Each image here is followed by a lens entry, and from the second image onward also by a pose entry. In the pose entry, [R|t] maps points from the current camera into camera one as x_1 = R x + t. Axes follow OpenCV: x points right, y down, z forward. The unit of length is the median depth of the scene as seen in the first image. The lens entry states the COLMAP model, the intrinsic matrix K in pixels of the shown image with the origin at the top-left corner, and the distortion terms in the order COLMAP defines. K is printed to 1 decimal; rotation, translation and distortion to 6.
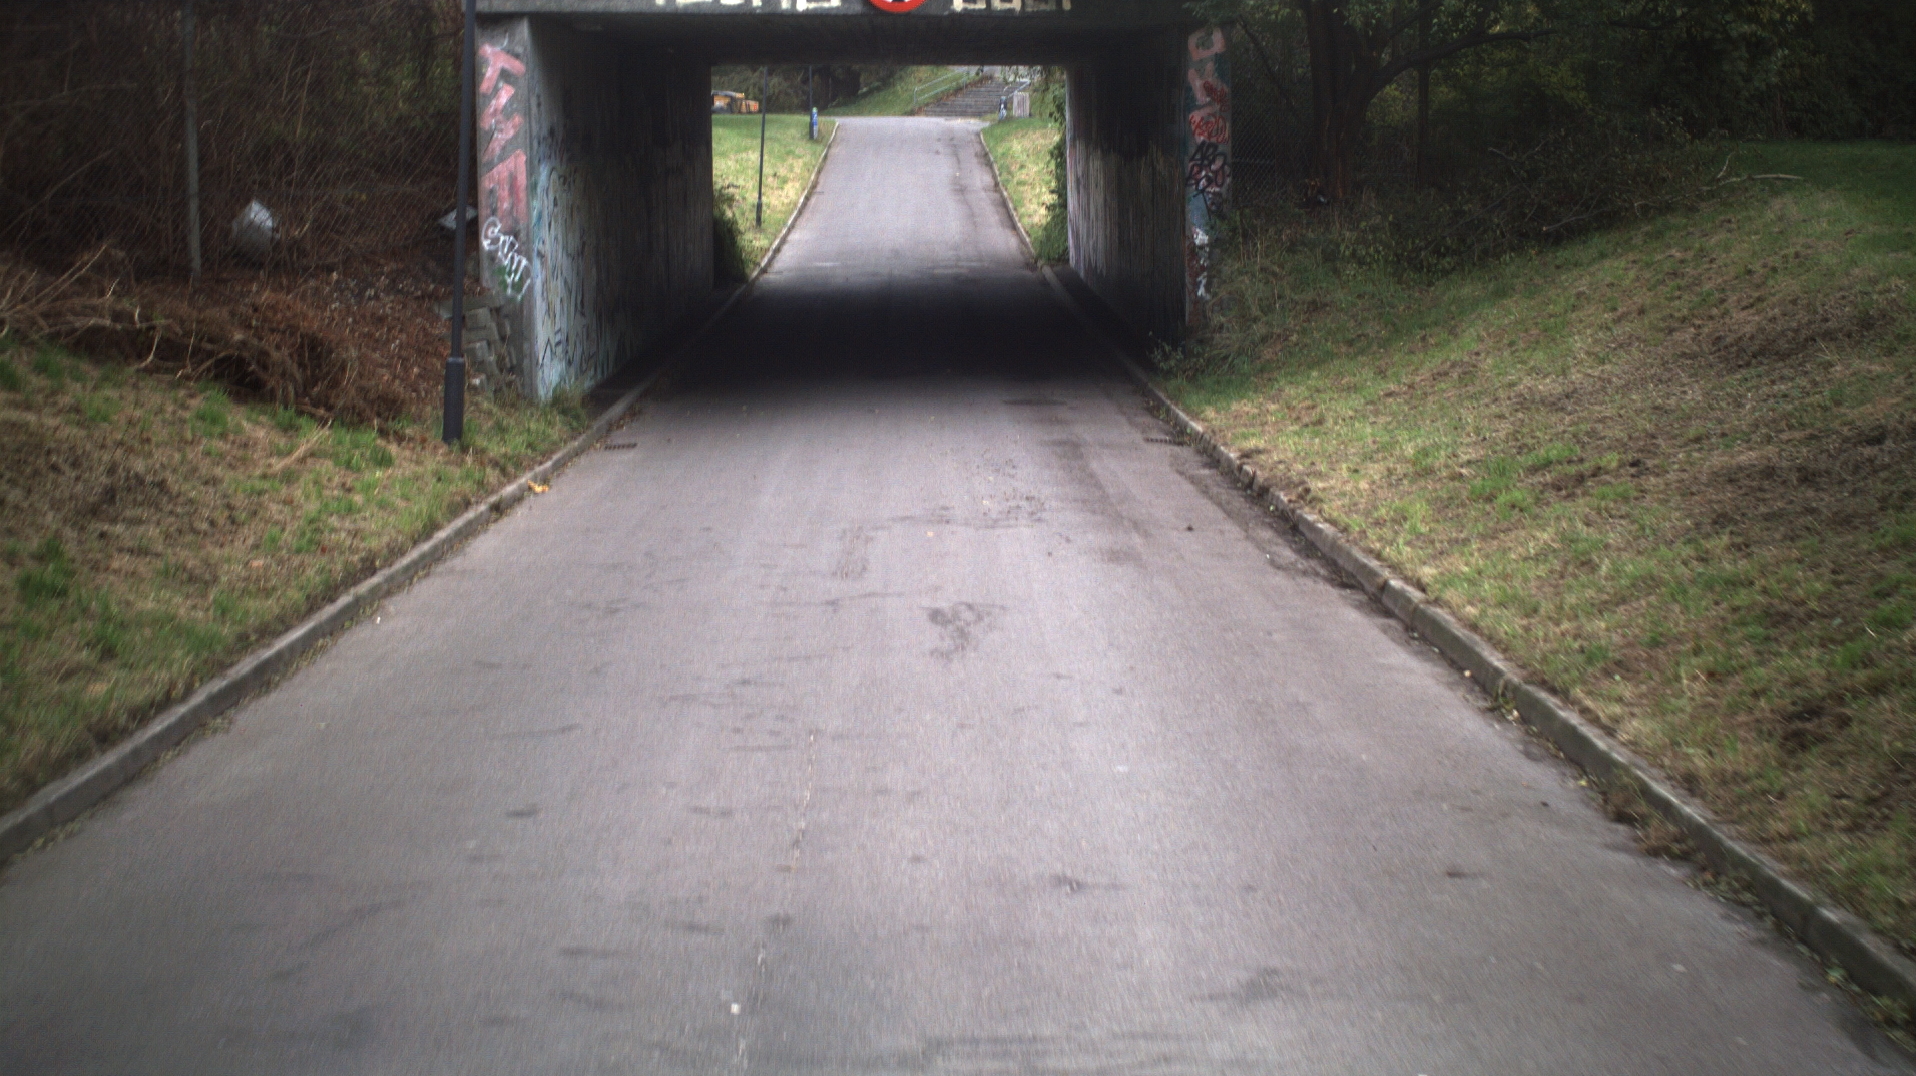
lens RADIAL K [[3651.7, 0, 958.0], [0, 3651.7, 538.0], [0, 0, 1]] dist [-0.281273, 0.164532]
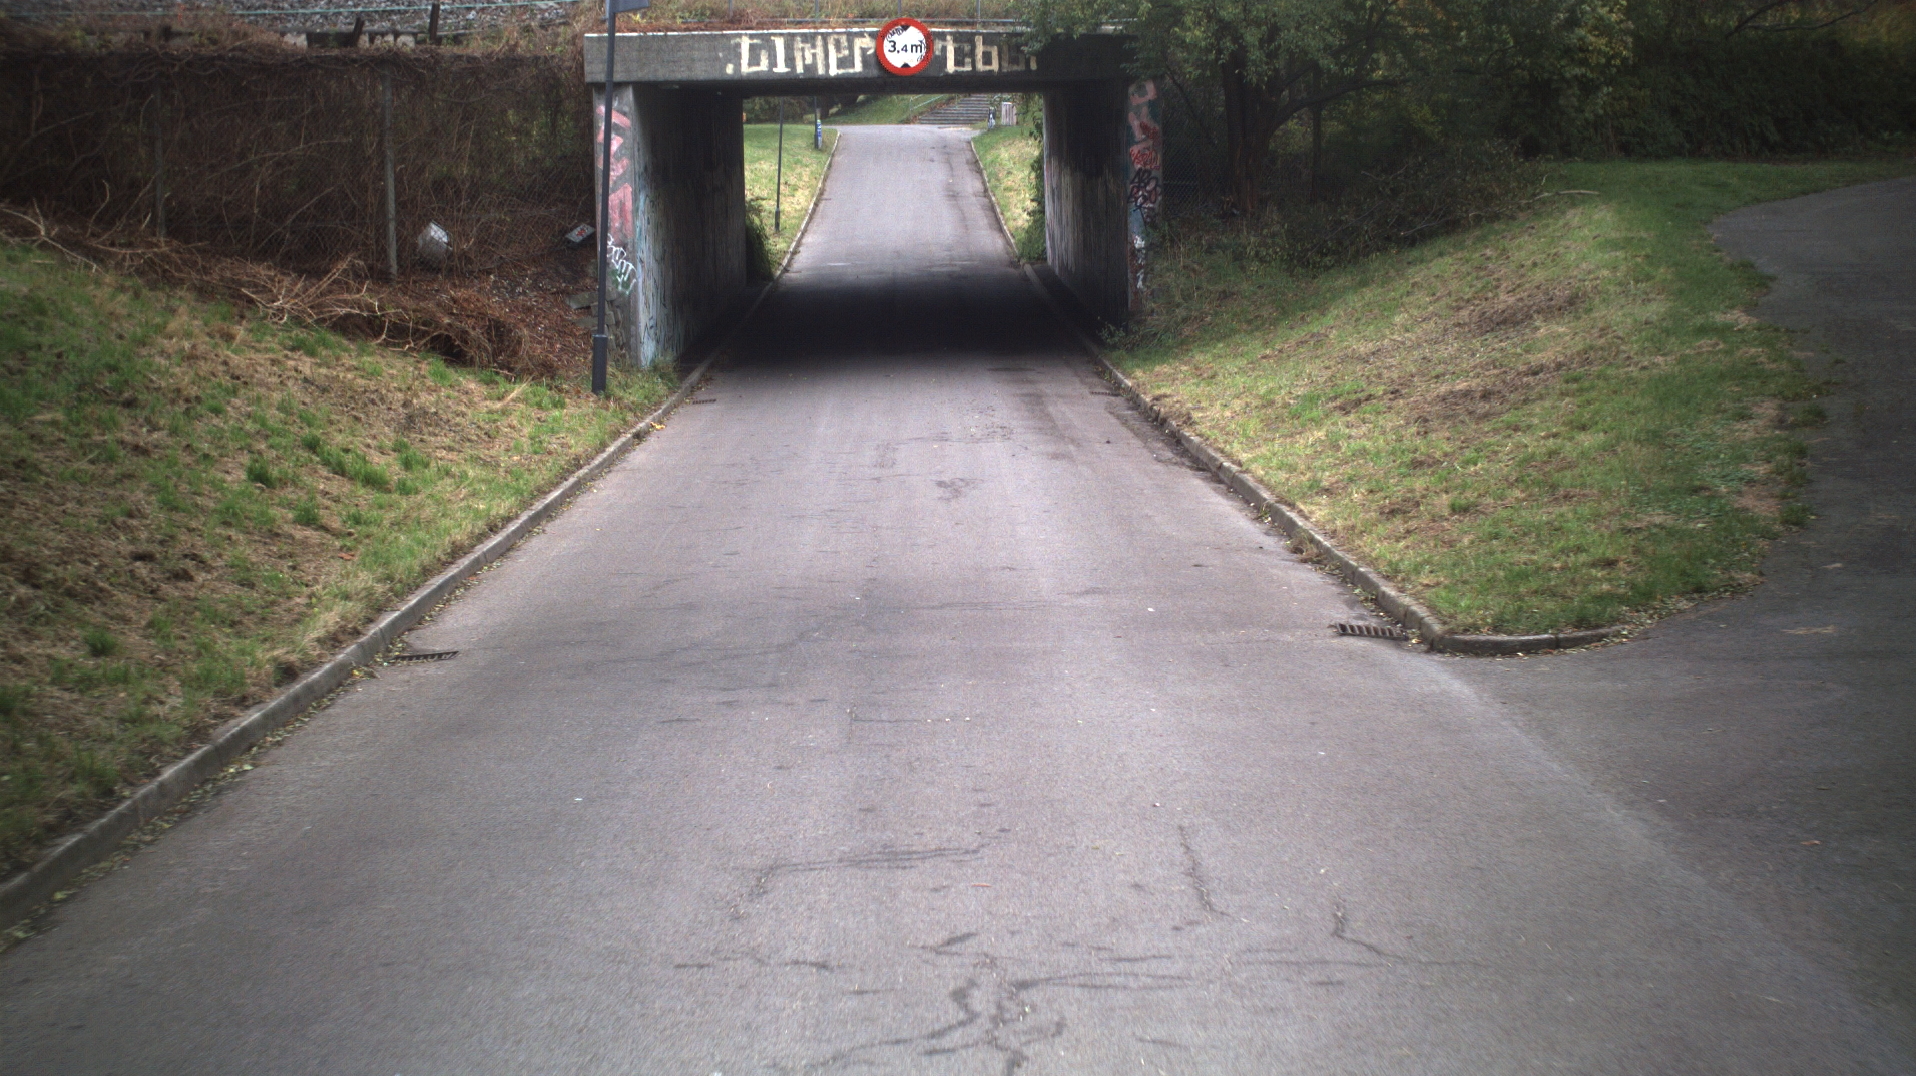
lens RADIAL K [[3651.7, 0, 958.0], [0, 3651.7, 538.0], [0, 0, 1]] dist [-0.281273, 0.164532]
pose [[0.999965, -0.008289, 0.001191, -0.000226], [0.008288, 0.999965, 0.001098, 0.020759], [-0.001201, -0.001088, 0.999999, -0.298547]]
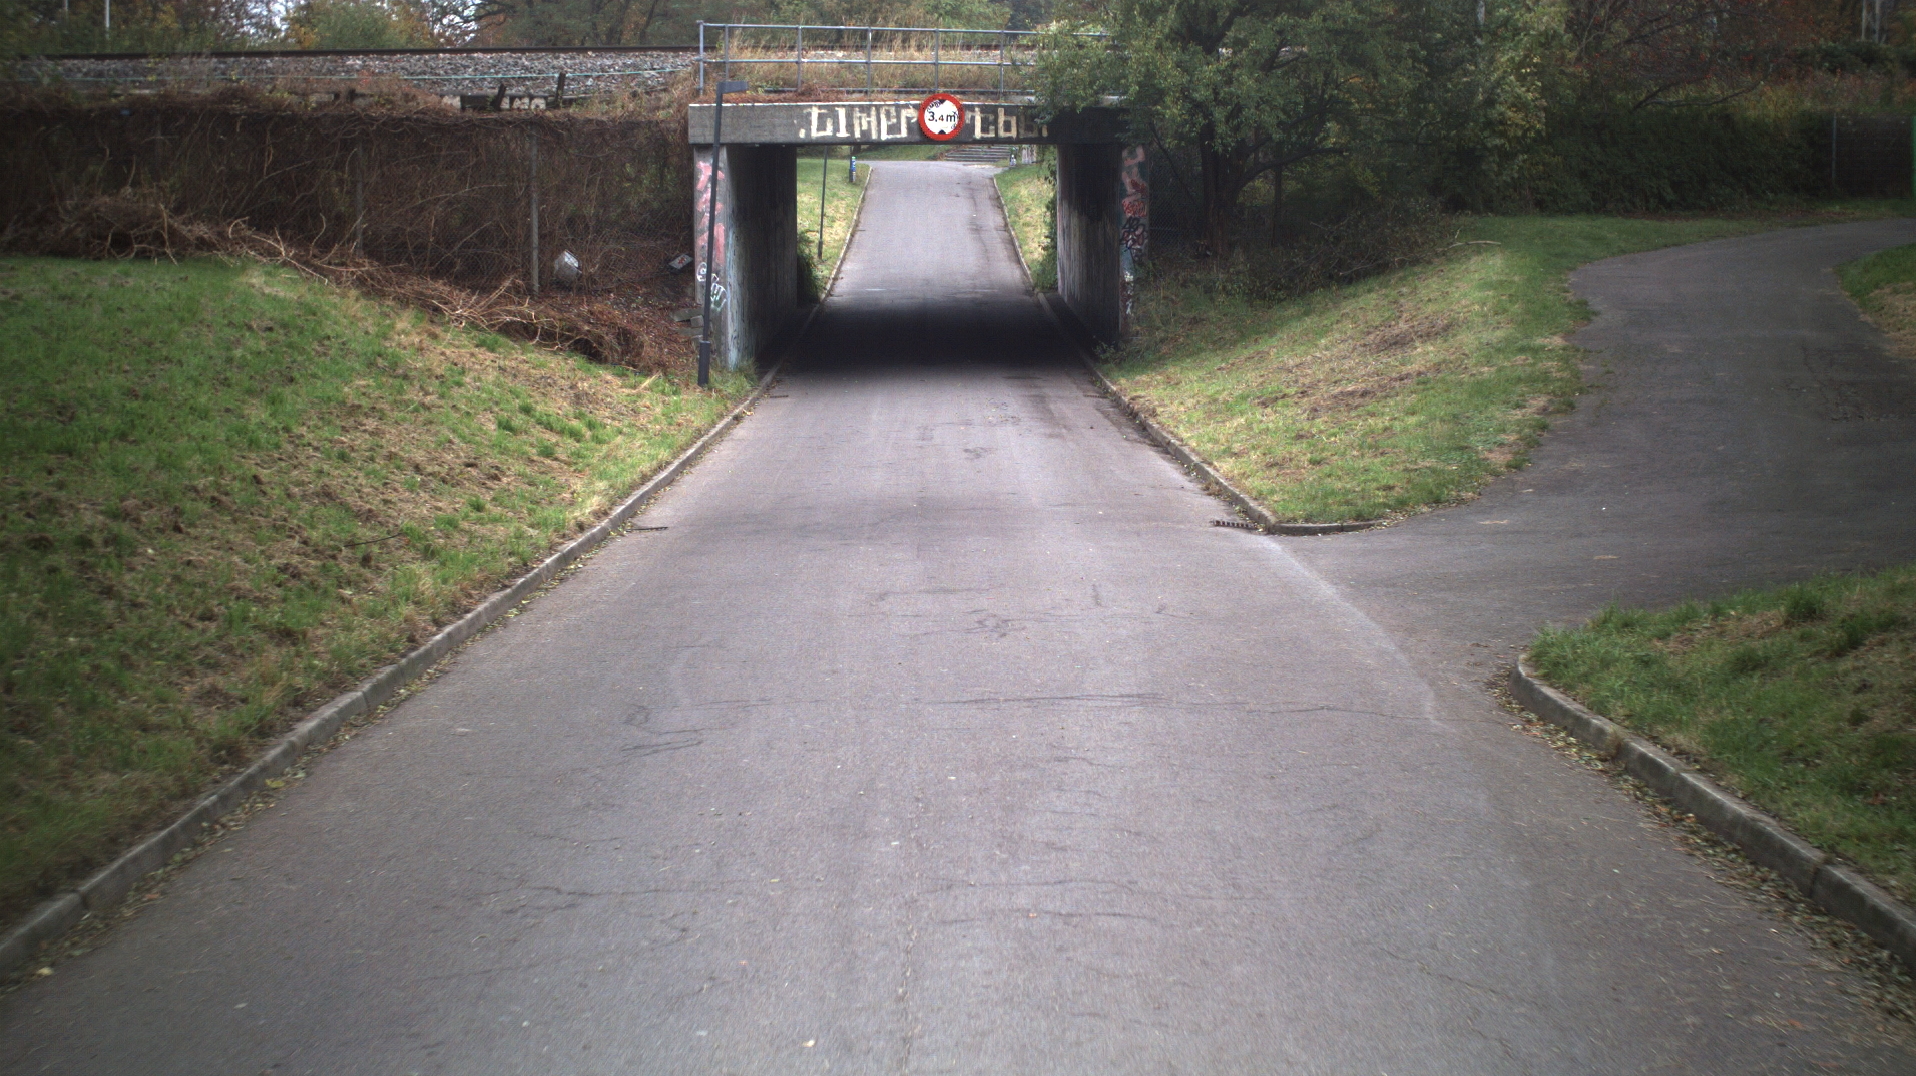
lens RADIAL K [[3651.7, 0, 958.0], [0, 3651.7, 538.0], [0, 0, 1]] dist [-0.281273, 0.164532]
pose [[0.999941, 0.010418, -0.003120, -0.001752], [-0.010437, 0.999926, -0.006244, 0.042528], [0.003055, 0.006276, 0.999976, -0.597000]]
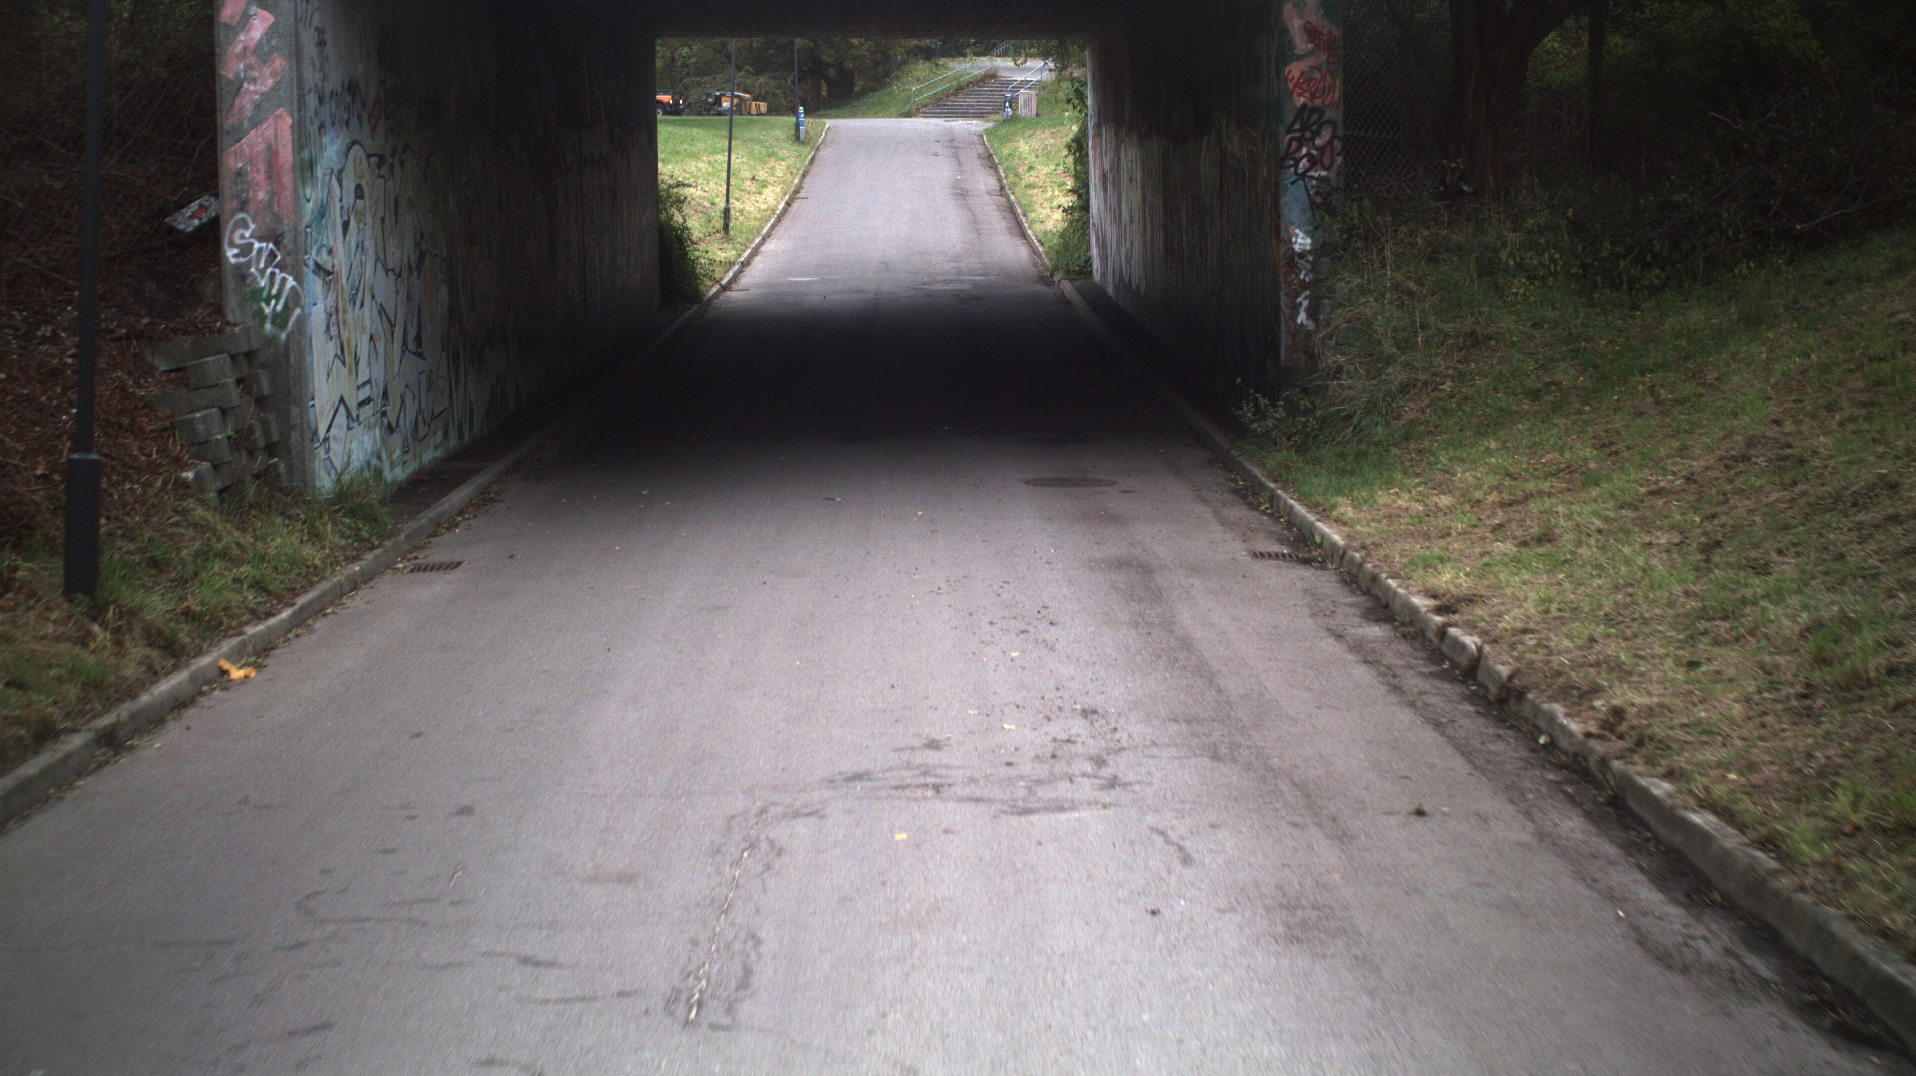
lens RADIAL K [[3651.7, 0, 958.0], [0, 3651.7, 538.0], [0, 0, 1]] dist [-0.281273, 0.164532]
pose [[0.999991, -0.004205, -0.000828, 0.000406], [0.004202, 0.999985, -0.003402, -0.023160], [0.000842, 0.003399, 0.999994, 0.298387]]
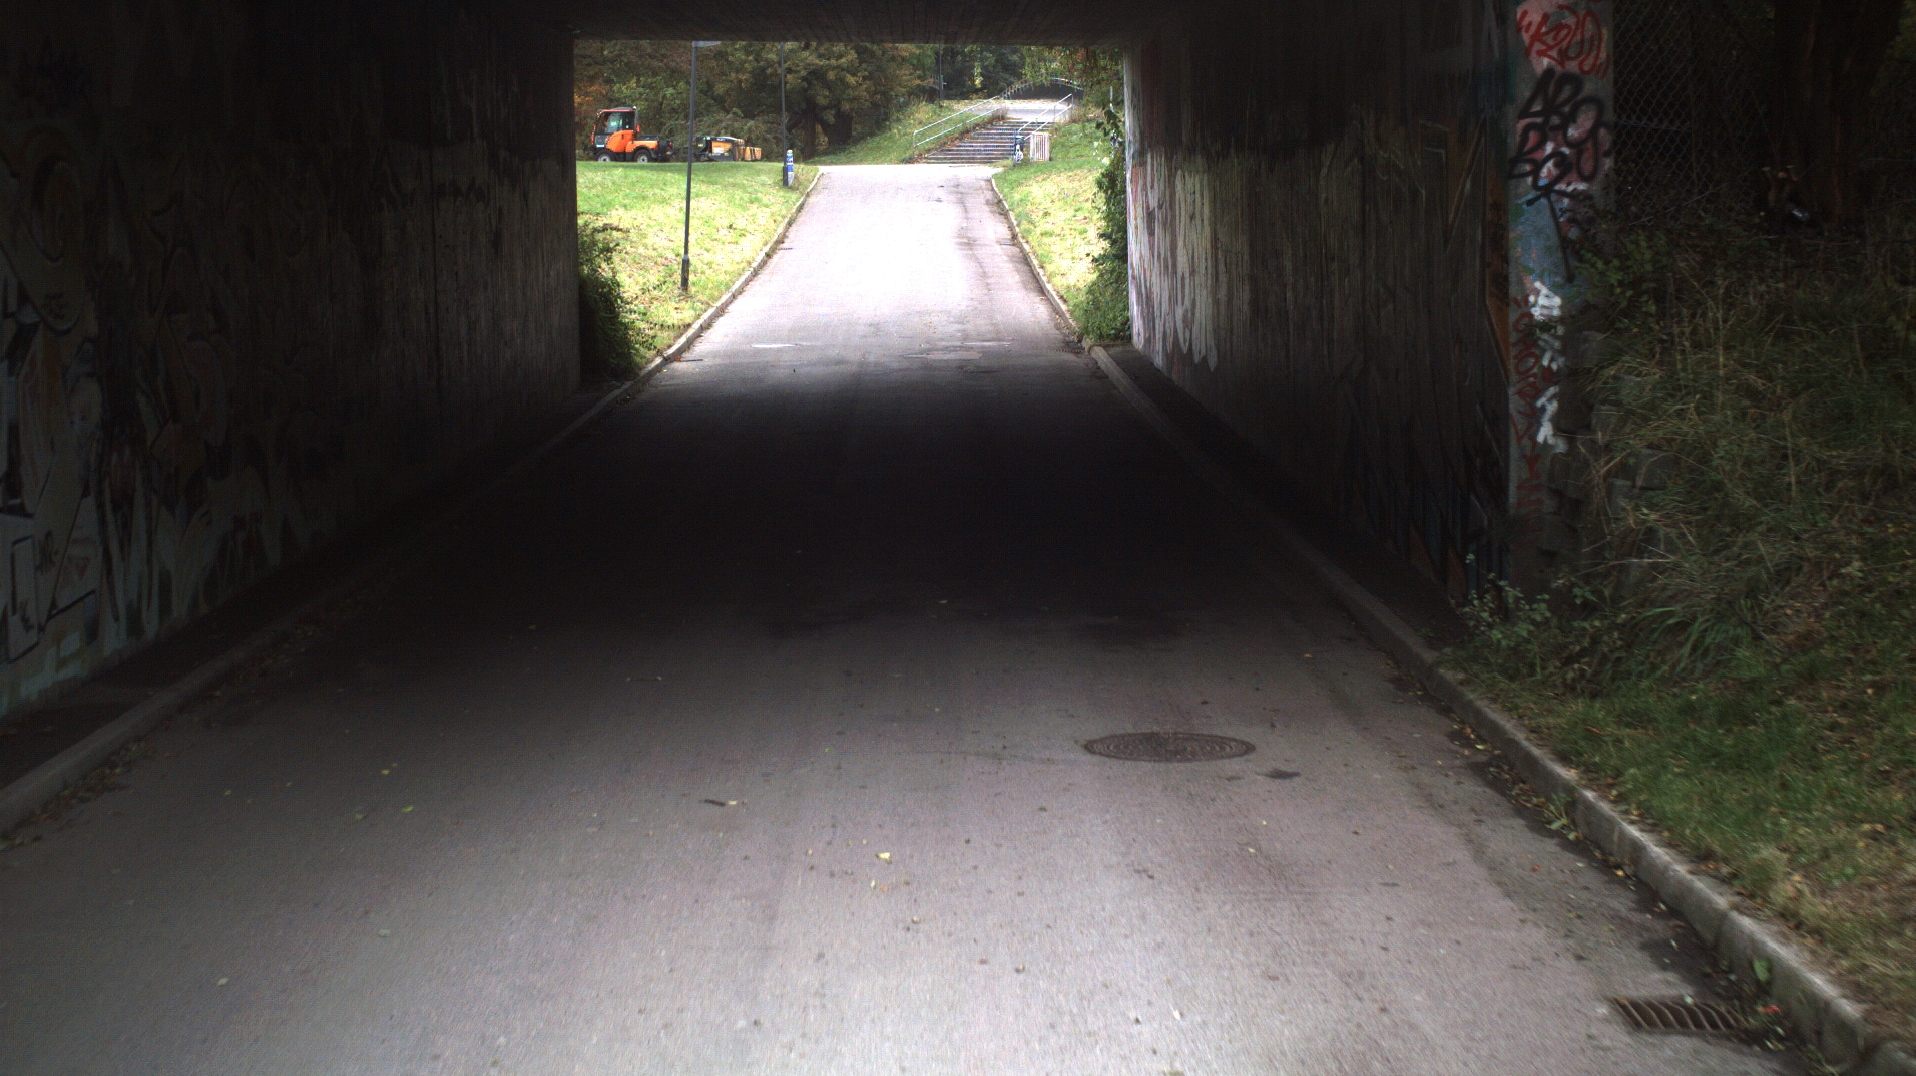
lens RADIAL K [[3651.7, 0, 958.0], [0, 3651.7, 538.0], [0, 0, 1]] dist [-0.281273, 0.164532]
pose [[0.999967, -0.007561, -0.002810, 0.000645], [0.007508, 0.999802, -0.018411, -0.049136], [0.002949, 0.018390, 0.999827, 0.594357]]
